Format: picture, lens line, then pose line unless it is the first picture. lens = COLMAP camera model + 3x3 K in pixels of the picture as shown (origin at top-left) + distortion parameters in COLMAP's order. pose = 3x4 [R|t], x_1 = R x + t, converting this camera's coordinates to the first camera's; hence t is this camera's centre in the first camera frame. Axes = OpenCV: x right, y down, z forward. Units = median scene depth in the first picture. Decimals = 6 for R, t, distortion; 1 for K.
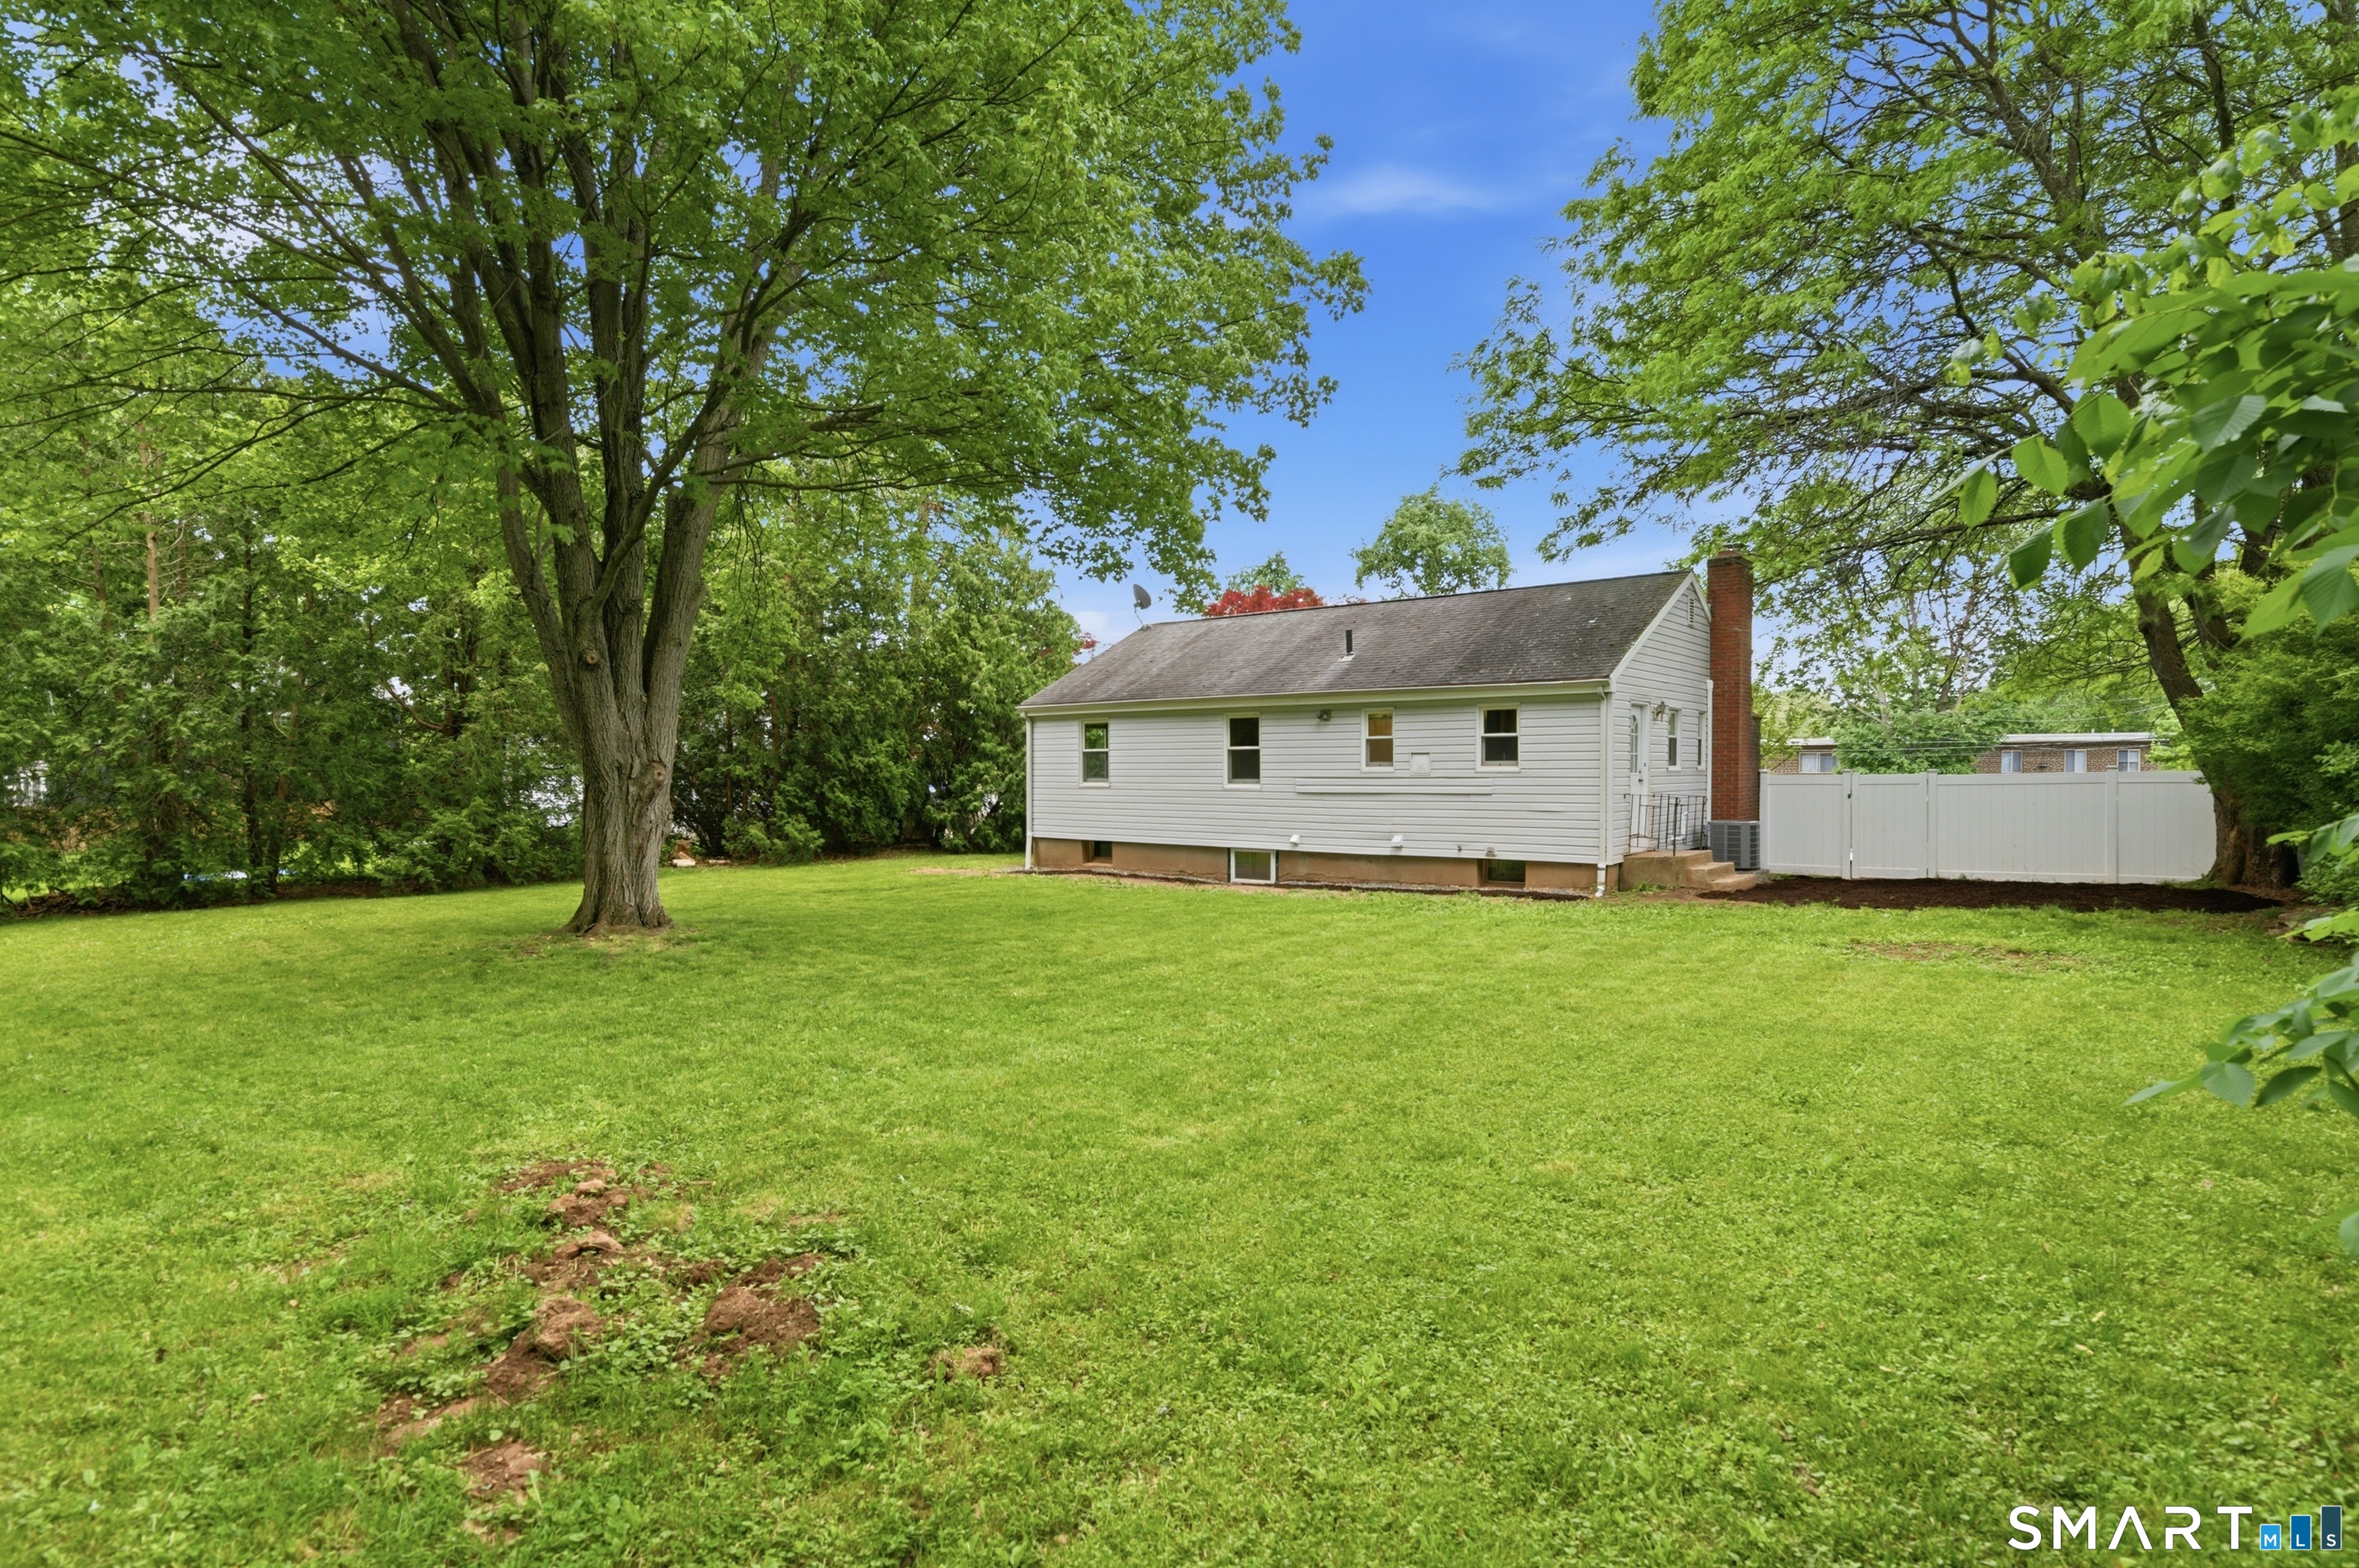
lens RADIAL K [[1189.8, 0, 1175.6], [0, 1189.8, 791.4], [0, 0, 1]] dist [-0.014365, 0.000158]
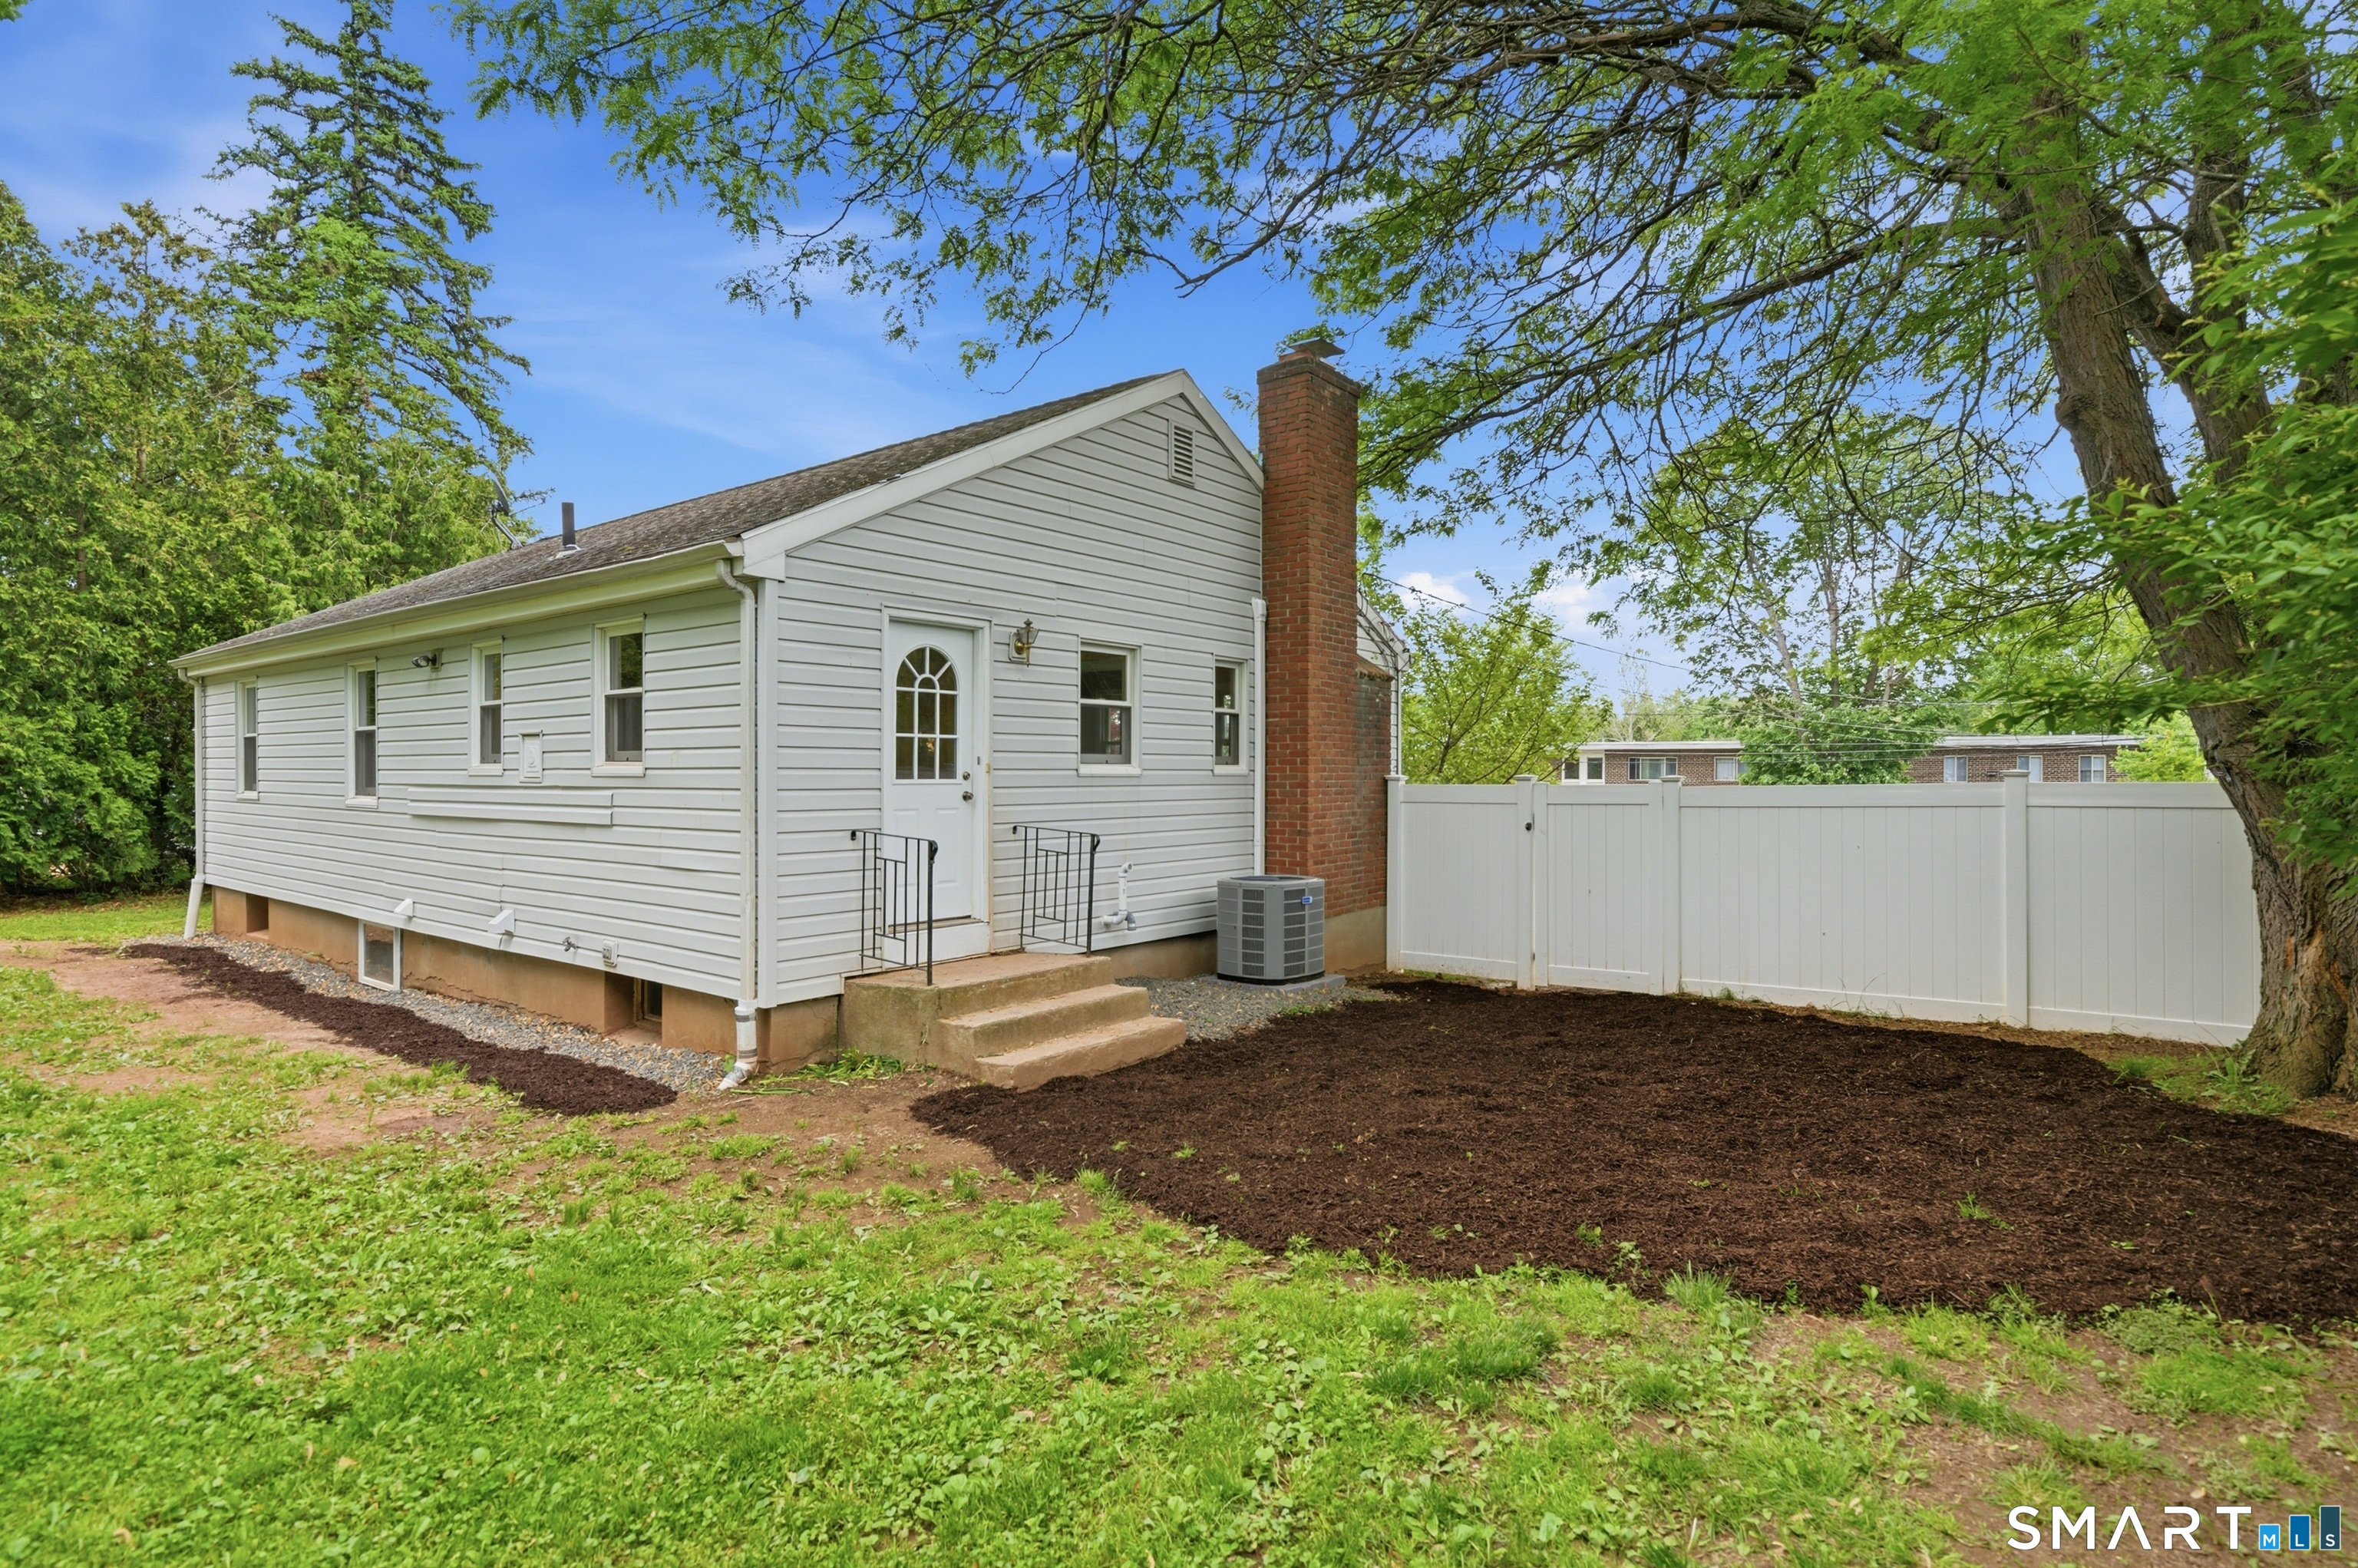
lens RADIAL K [[1189.2, 0, 1186.8], [0, 1189.2, 778.9], [0, 0, 1]] dist [-0.014365, 0.000158]
pose [[0.999772, 0.005745, 0.020586, 0.409095], [-0.005438, 0.999873, -0.014963, -0.008333], [-0.020669, 0.014847, 0.999676, 0.484345]]
